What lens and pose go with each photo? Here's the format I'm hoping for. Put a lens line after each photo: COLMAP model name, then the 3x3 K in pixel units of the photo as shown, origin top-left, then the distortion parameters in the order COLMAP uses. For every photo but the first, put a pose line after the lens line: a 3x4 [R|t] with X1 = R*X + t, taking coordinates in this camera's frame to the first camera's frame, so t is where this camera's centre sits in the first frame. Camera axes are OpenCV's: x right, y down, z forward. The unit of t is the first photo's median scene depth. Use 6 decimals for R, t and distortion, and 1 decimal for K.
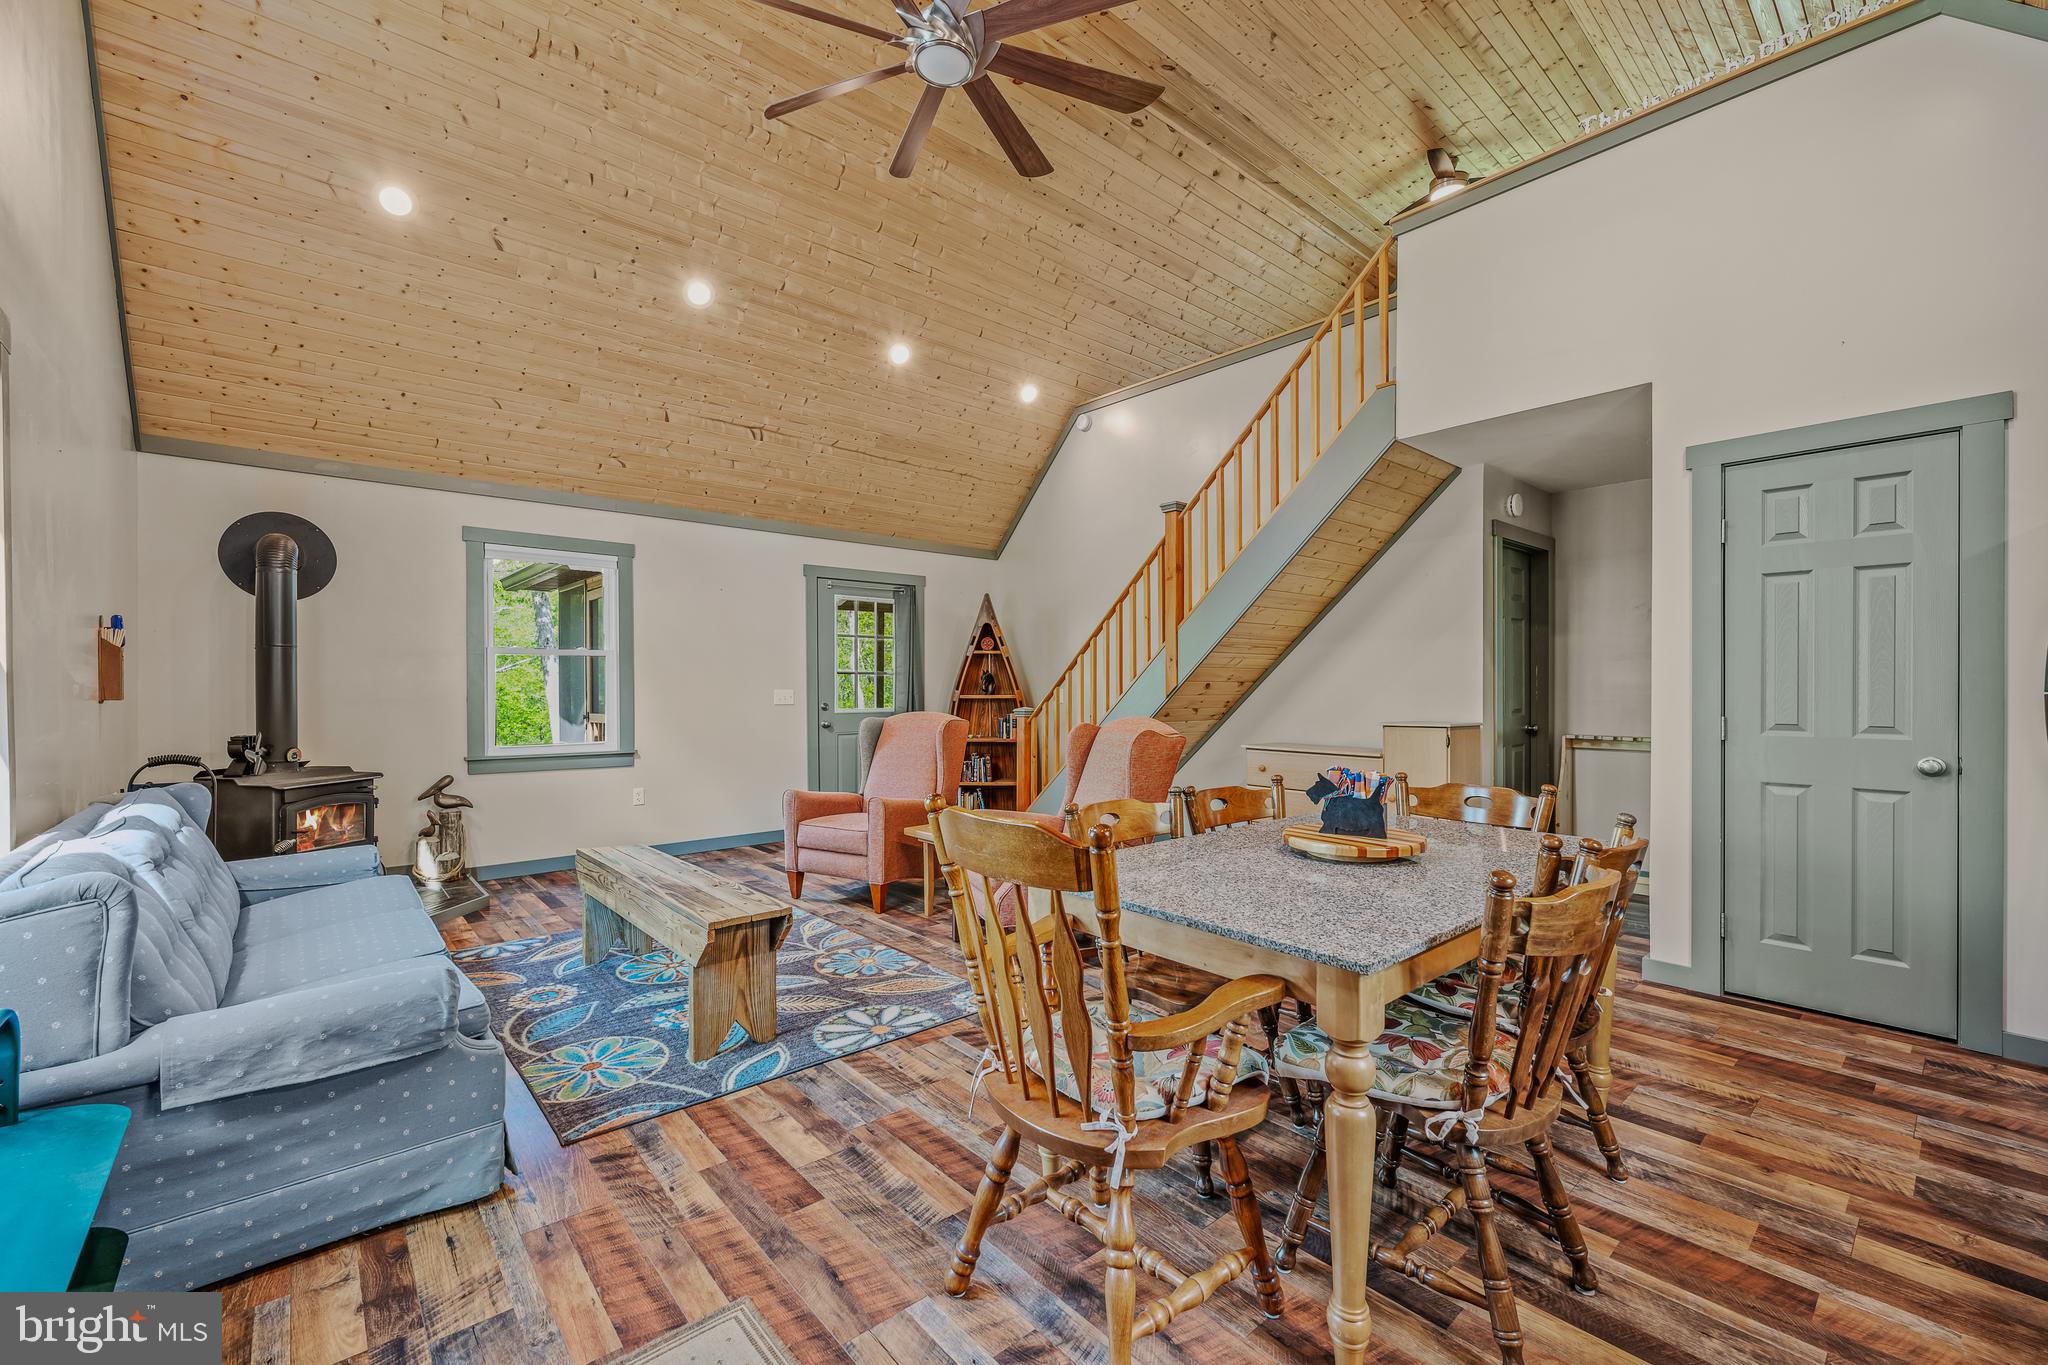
lens RADIAL K [[844.2, 0, 1029.9], [0, 844.2, 685.0], [0, 0, 1]] dist [-0.001048, -0.000262]
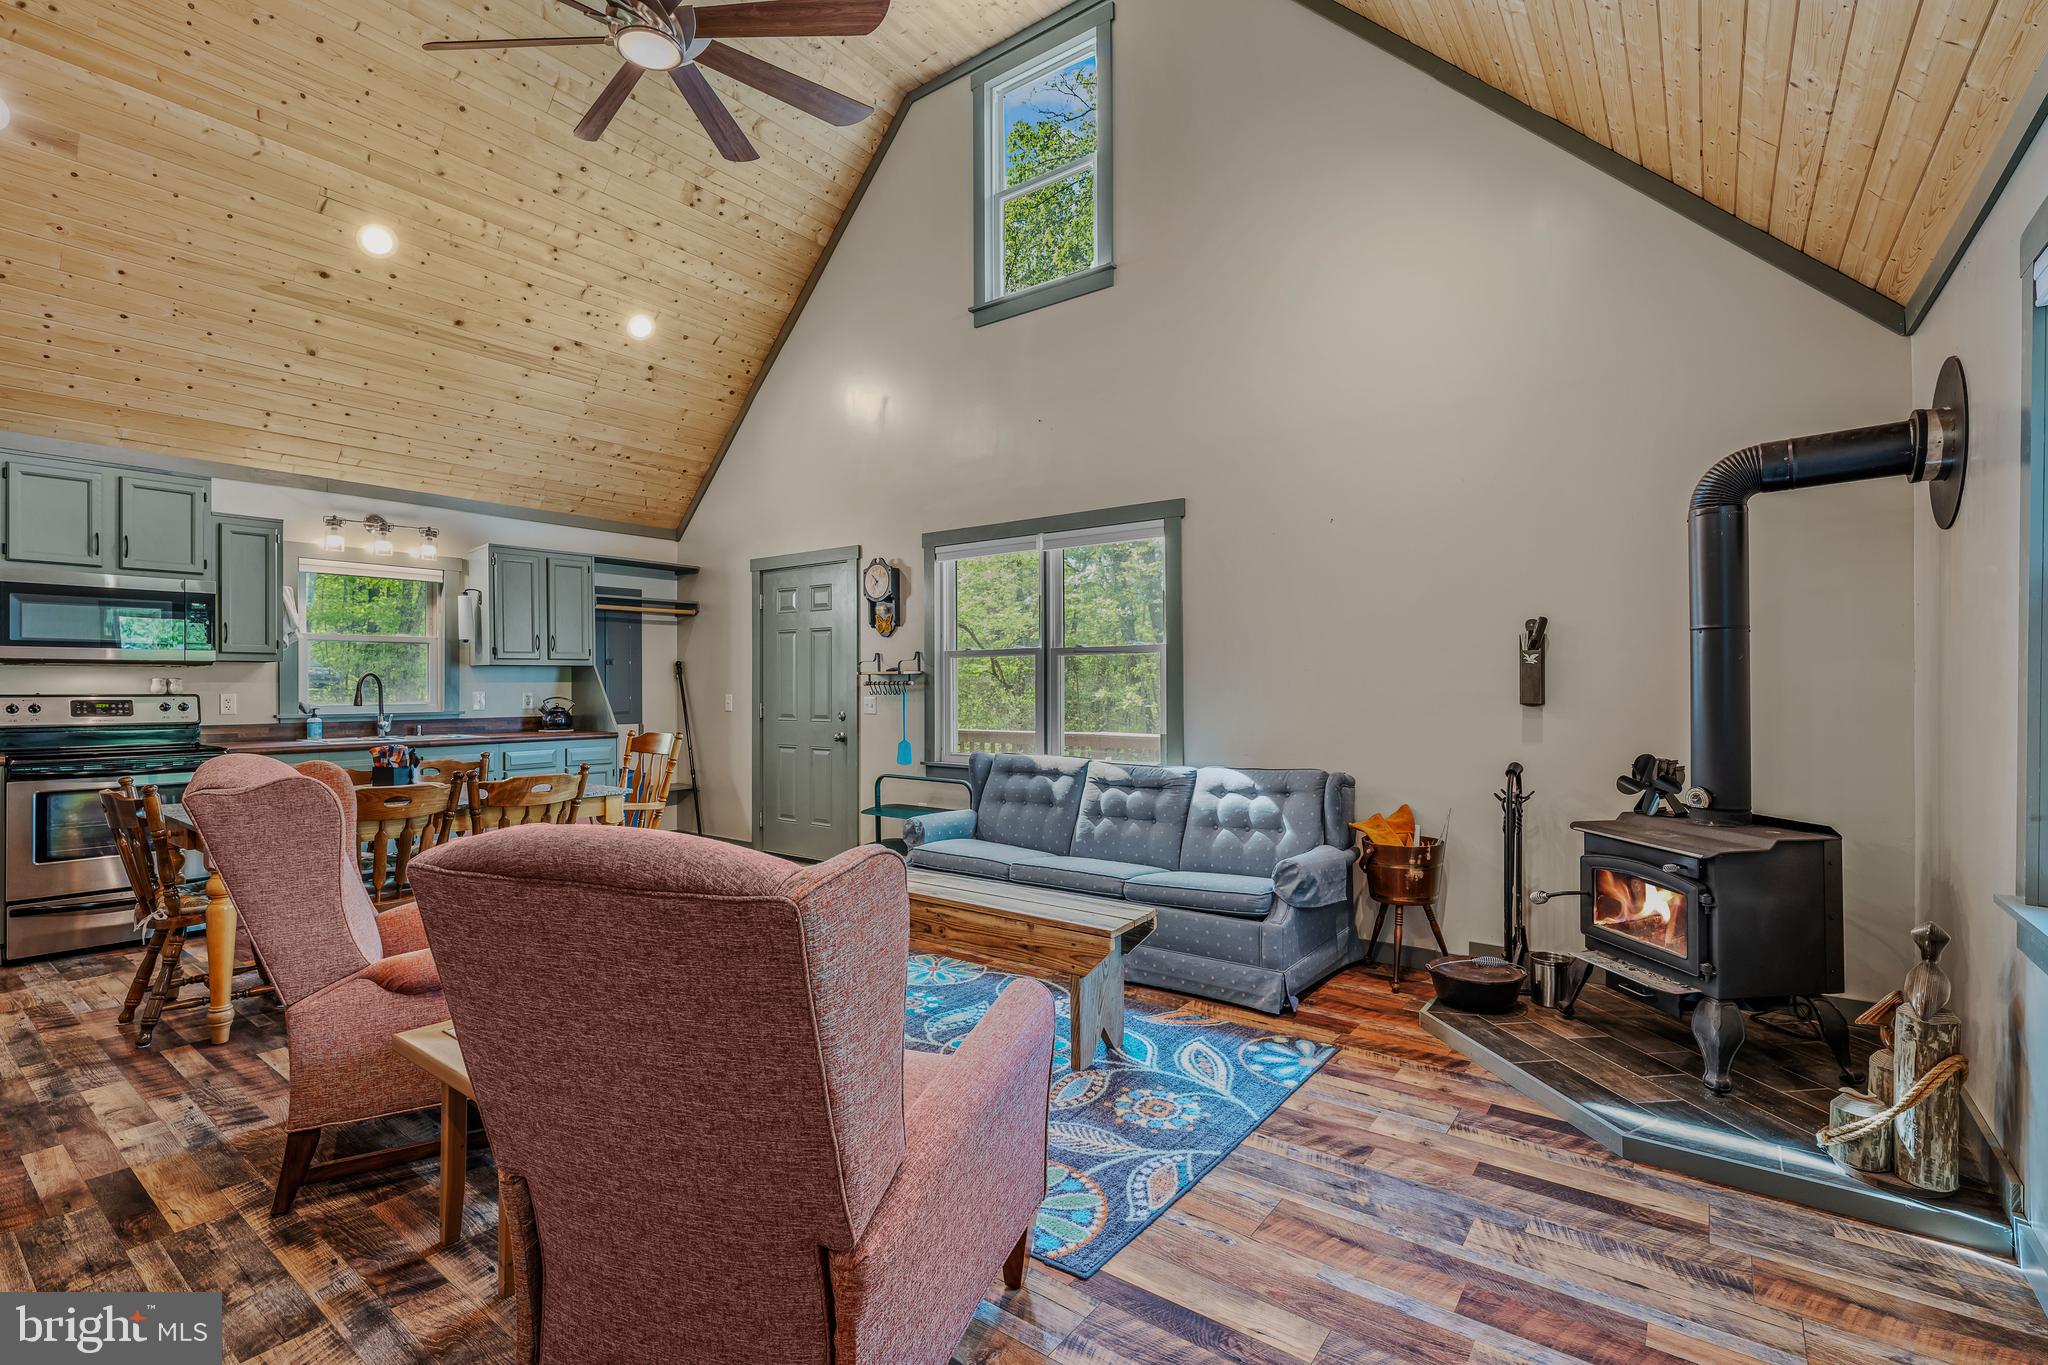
lens RADIAL K [[923.4, 0, 1024.0], [0, 923.4, 682.5], [0, 0, 1]] dist [0.000150, -0.000310]
pose [[-0.978965, 0.001486, -0.204021, -0.260842], [0.001683, 0.999998, -0.000791, -0.006084], [0.204019, -0.001118, -0.978966, 1.810737]]
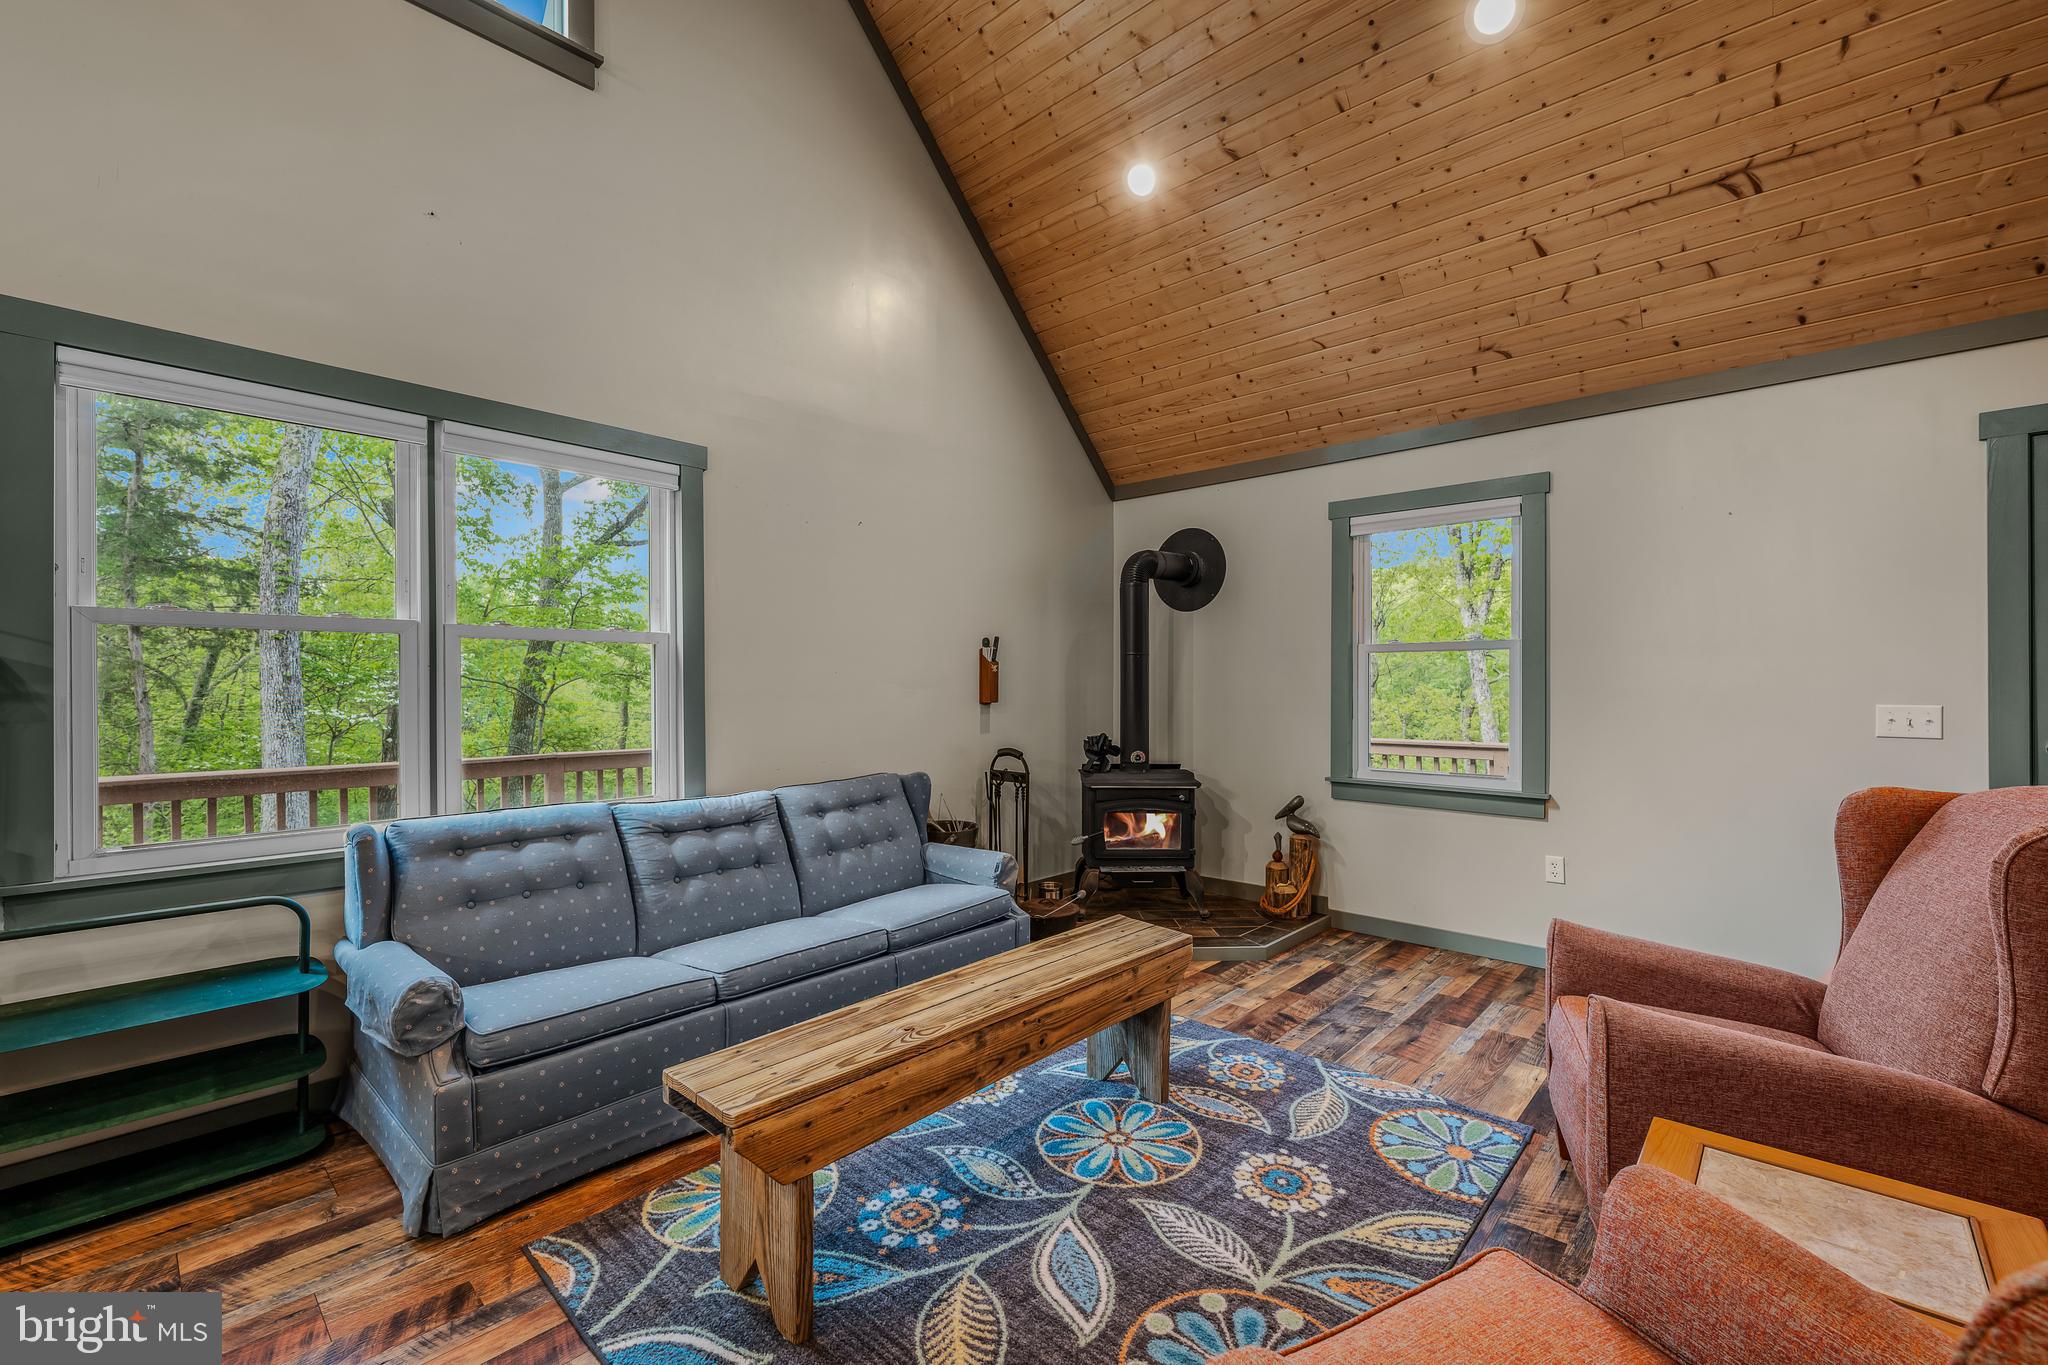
lens RADIAL K [[856.3, 0, 1023.6], [0, 856.3, 686.8], [0, 0, 1]] dist [-0.001723, -0.000340]
pose [[0.103854, 0.001946, -0.994591, 0.206809], [-0.002427, 0.999996, 0.001703, -0.007304], [0.994590, 0.002237, 0.103858, 0.853332]]
